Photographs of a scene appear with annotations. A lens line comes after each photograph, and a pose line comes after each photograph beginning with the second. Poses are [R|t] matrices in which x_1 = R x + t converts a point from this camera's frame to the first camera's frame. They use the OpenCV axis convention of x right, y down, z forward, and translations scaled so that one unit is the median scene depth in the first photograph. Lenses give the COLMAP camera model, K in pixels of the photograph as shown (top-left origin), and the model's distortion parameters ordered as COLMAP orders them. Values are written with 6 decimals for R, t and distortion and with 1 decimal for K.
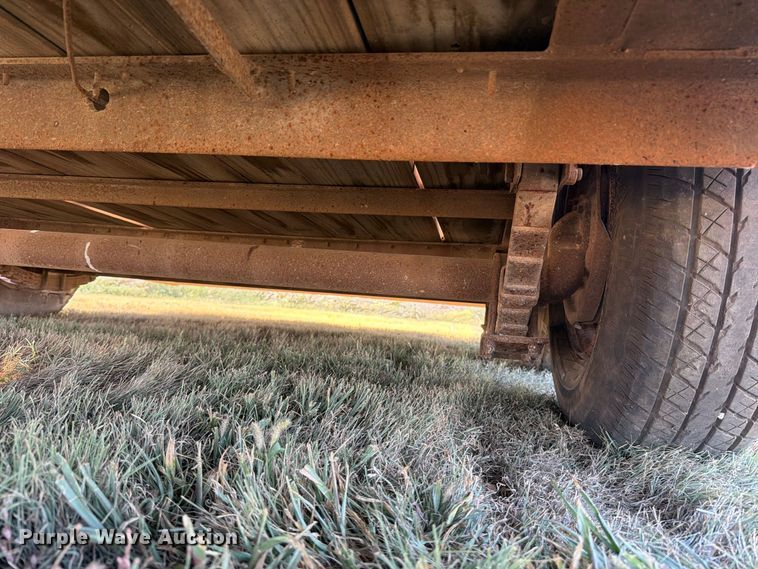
lens RADIAL K [[555.0, 0, 379.0], [0, 555.0, 284.5], [0, 0, 1]] dist [0.111009, -0.144368]
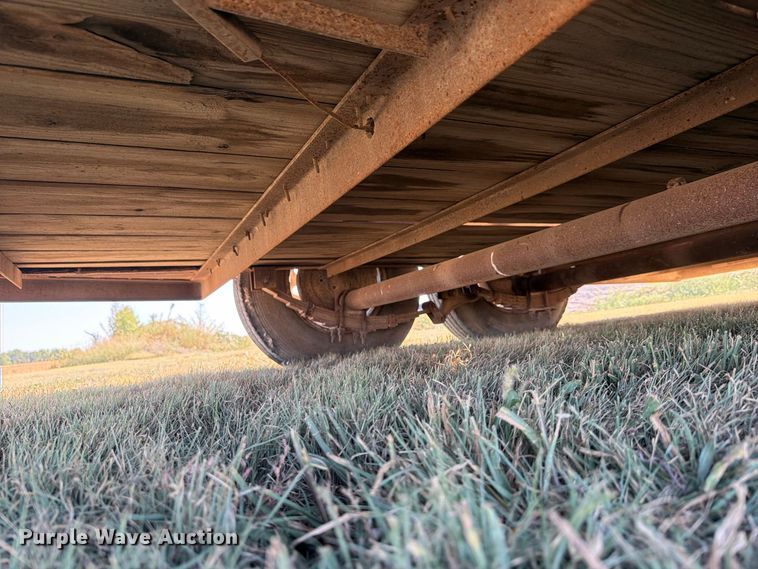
lens RADIAL K [[555.0, 0, 379.0], [0, 555.0, 284.5], [0, 0, 1]] dist [0.111009, -0.144368]
pose [[0.575413, -0.229129, -0.785111, 0.373181], [0.198431, 0.970384, -0.137769, 0.166556], [0.793426, -0.076516, 0.603838, 0.249801]]
